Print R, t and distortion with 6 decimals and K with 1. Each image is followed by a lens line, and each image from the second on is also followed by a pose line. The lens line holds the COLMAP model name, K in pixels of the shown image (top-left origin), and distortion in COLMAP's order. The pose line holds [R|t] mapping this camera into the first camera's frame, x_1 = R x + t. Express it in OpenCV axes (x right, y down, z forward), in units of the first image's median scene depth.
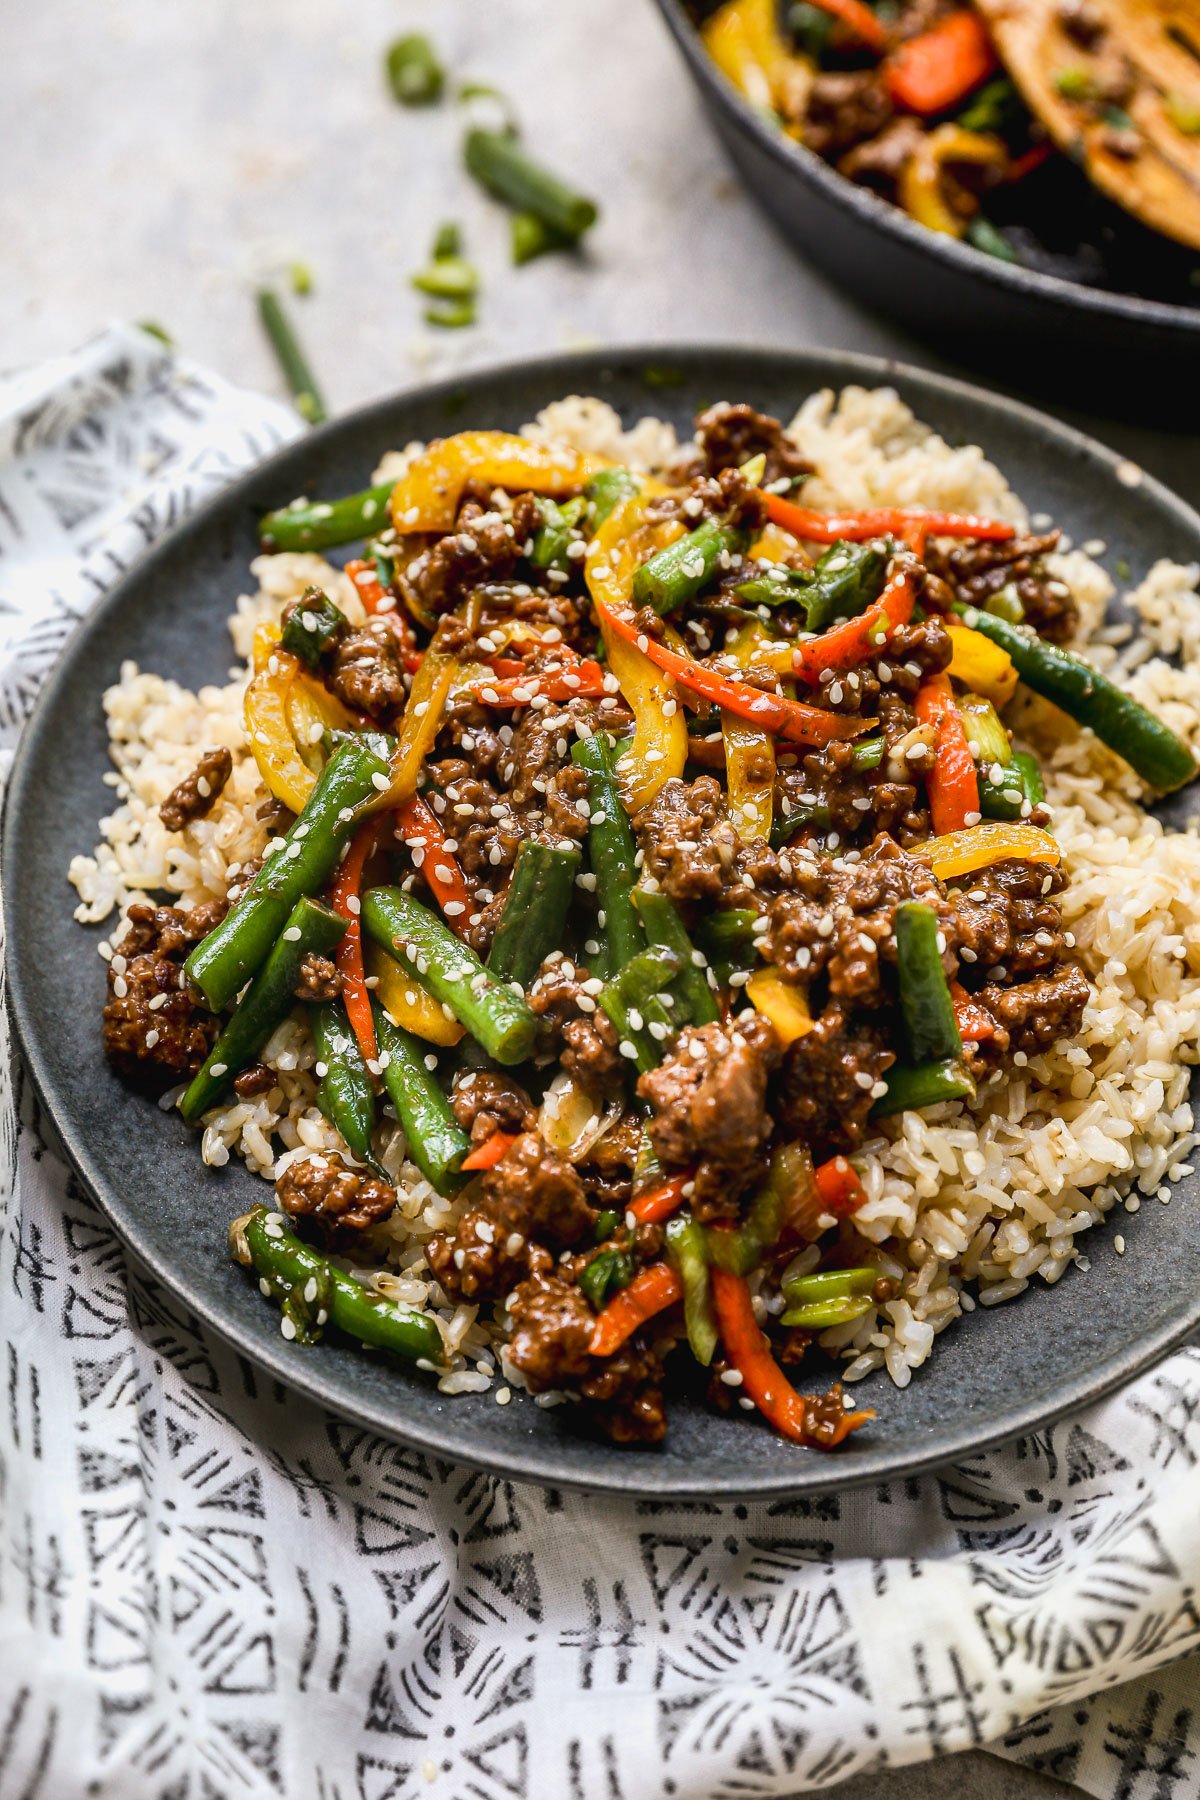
lens RADIAL K [[3043.1, 0, 600.0], [0, 3043.1, 900.0], [0, 0, 1]] dist [0.057442, 0.135278]
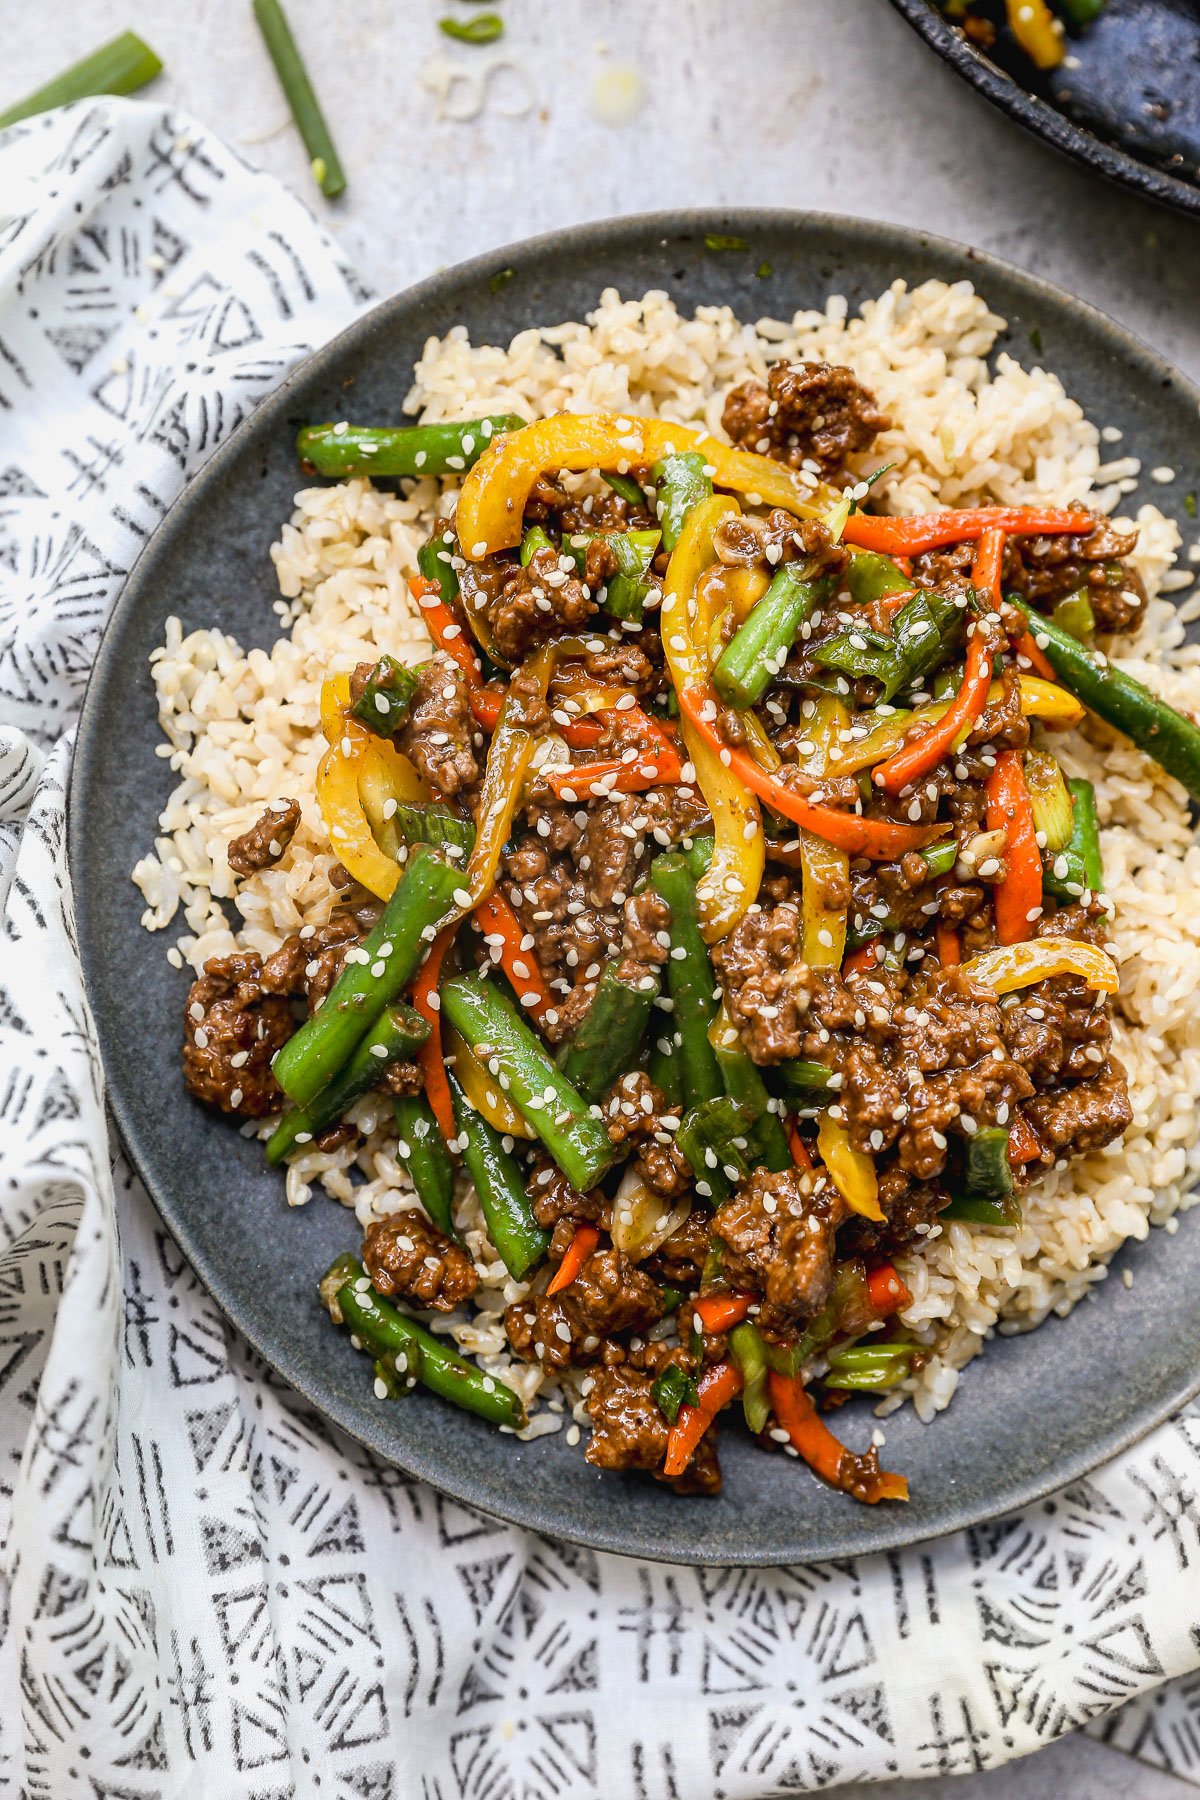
lens RADIAL K [[3043.1, 0, 600.0], [0, 3043.1, 900.0], [0, 0, 1]] dist [0.057442, 0.135278]
pose [[0.997127, 0.002935, 0.075685, -0.106495], [-0.039321, 0.874104, 0.484144, -0.547280], [-0.064736, -0.485730, 0.871709, 0.120457]]
